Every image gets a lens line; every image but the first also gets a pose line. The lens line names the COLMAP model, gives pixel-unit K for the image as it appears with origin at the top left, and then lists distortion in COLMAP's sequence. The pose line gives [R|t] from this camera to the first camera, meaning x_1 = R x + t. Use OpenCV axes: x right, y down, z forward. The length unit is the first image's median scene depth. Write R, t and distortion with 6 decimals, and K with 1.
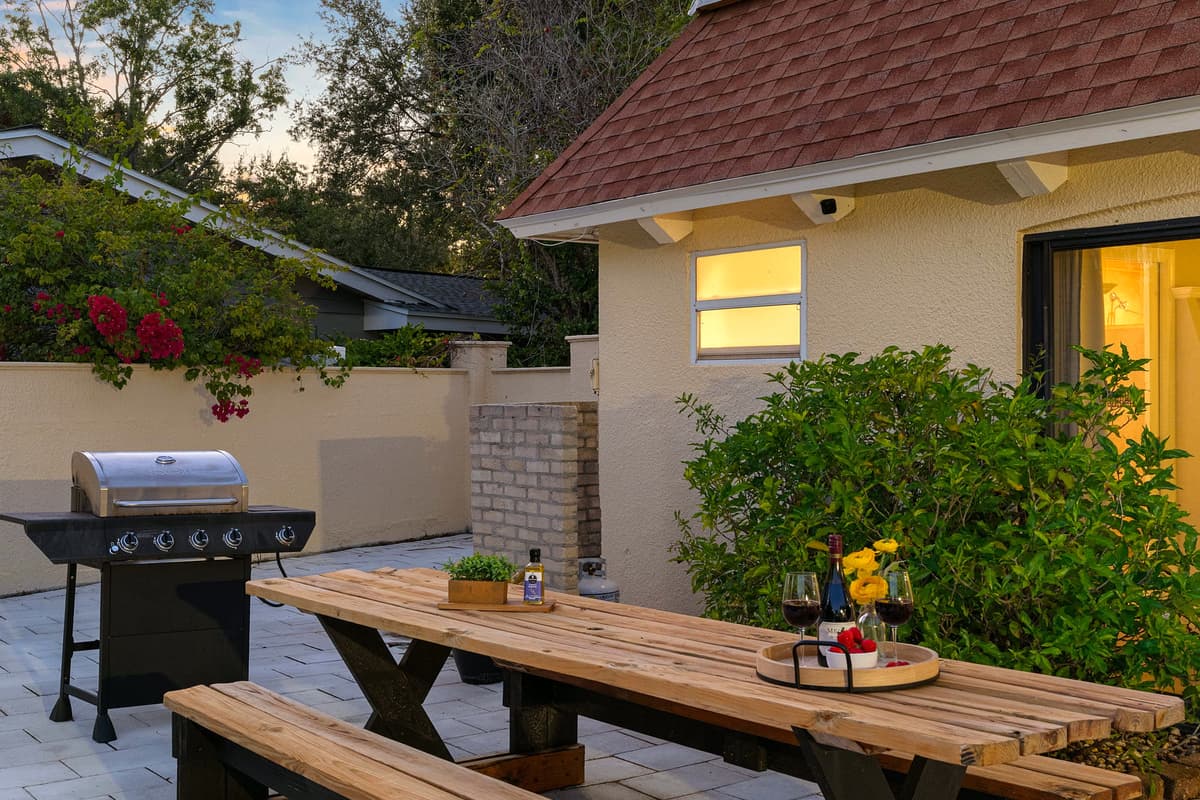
lens RADIAL K [[1381.6, 0, 601.4], [0, 1381.6, 391.3], [0, 0, 1]] dist [0.001084, 0.000000]
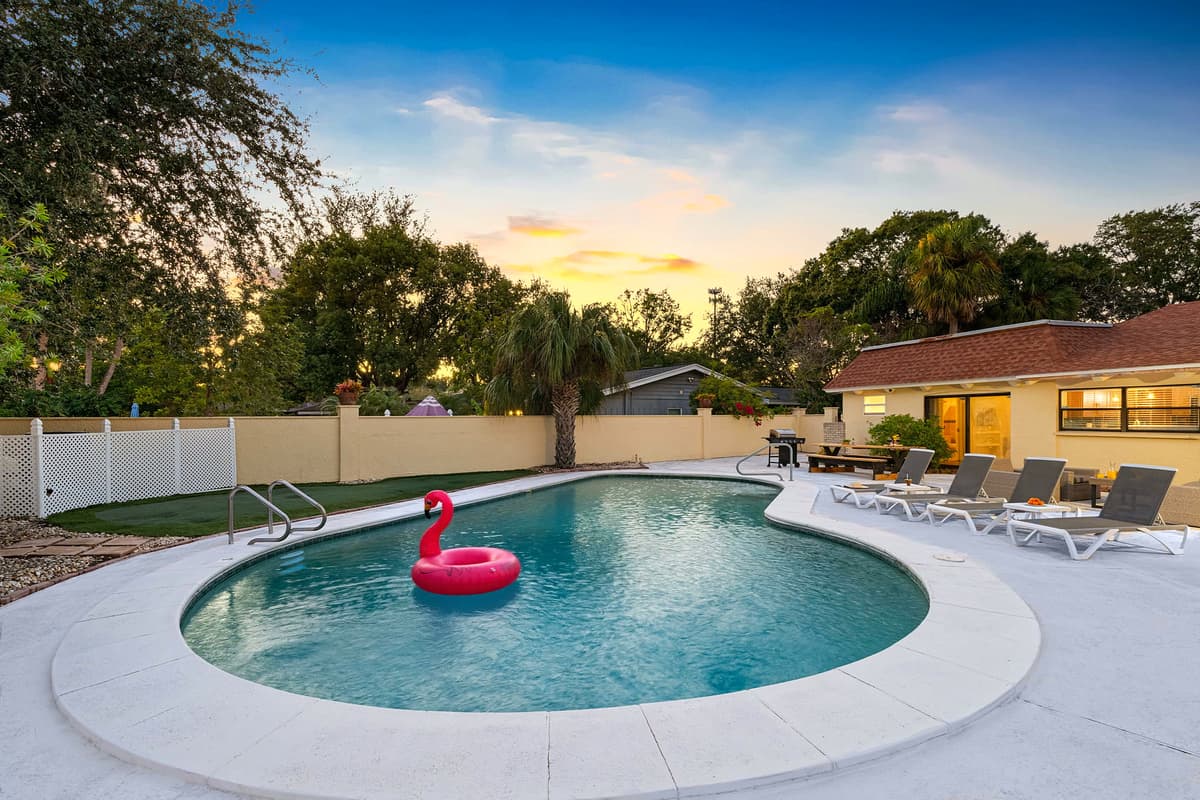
lens RADIAL K [[533.1, 0, 590.0], [0, 533.1, 431.2], [0, 0, 1]] dist [-0.014279, 0.003718]
pose [[0.941649, 0.002101, -0.336589, -0.295398], [0.005714, 0.999737, 0.022226, -0.010739], [0.336547, -0.022852, 0.941389, -1.658230]]
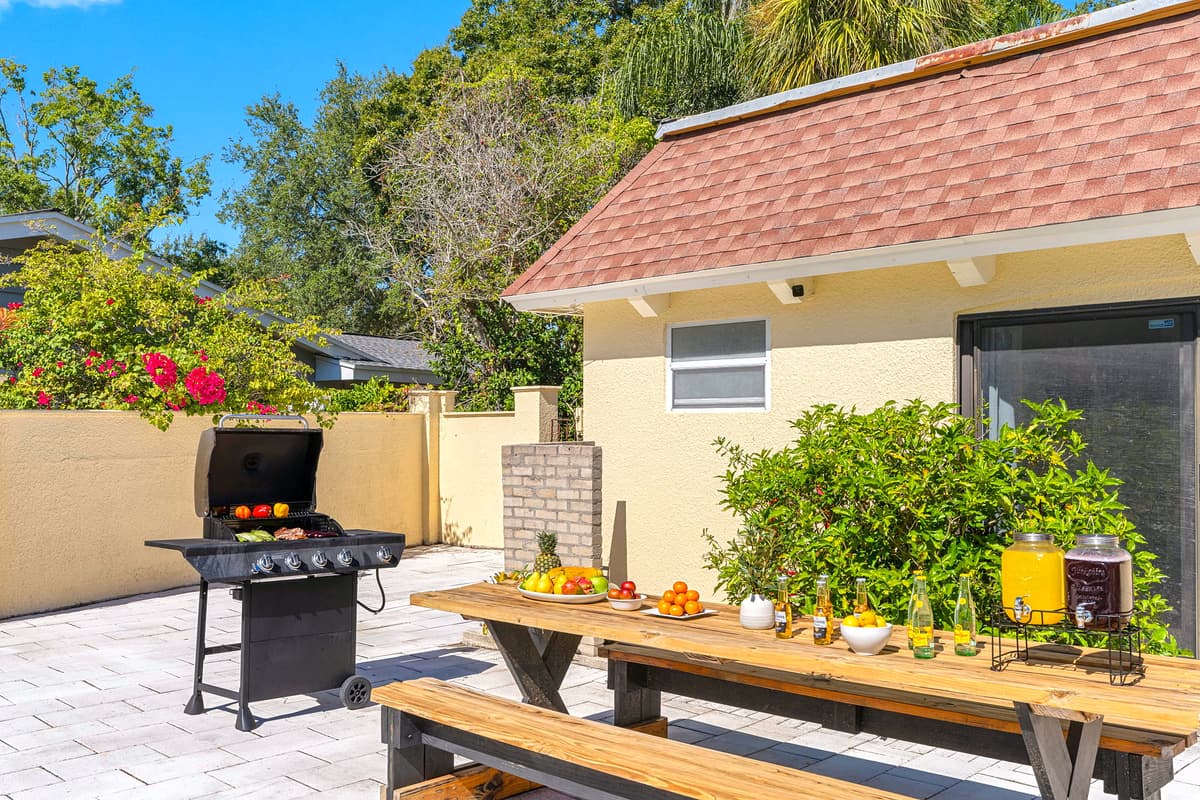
lens RADIAL K [[1091.5, 0, 597.6], [0, 1091.5, 407.7], [0, 0, 1]] dist [-0.001408, 0.000000]
pose [[0.990741, -0.001909, 0.135750, -0.153007], [0.004256, 0.999846, -0.017001, -0.007228], [-0.135697, 0.017421, 0.990597, 0.013088]]
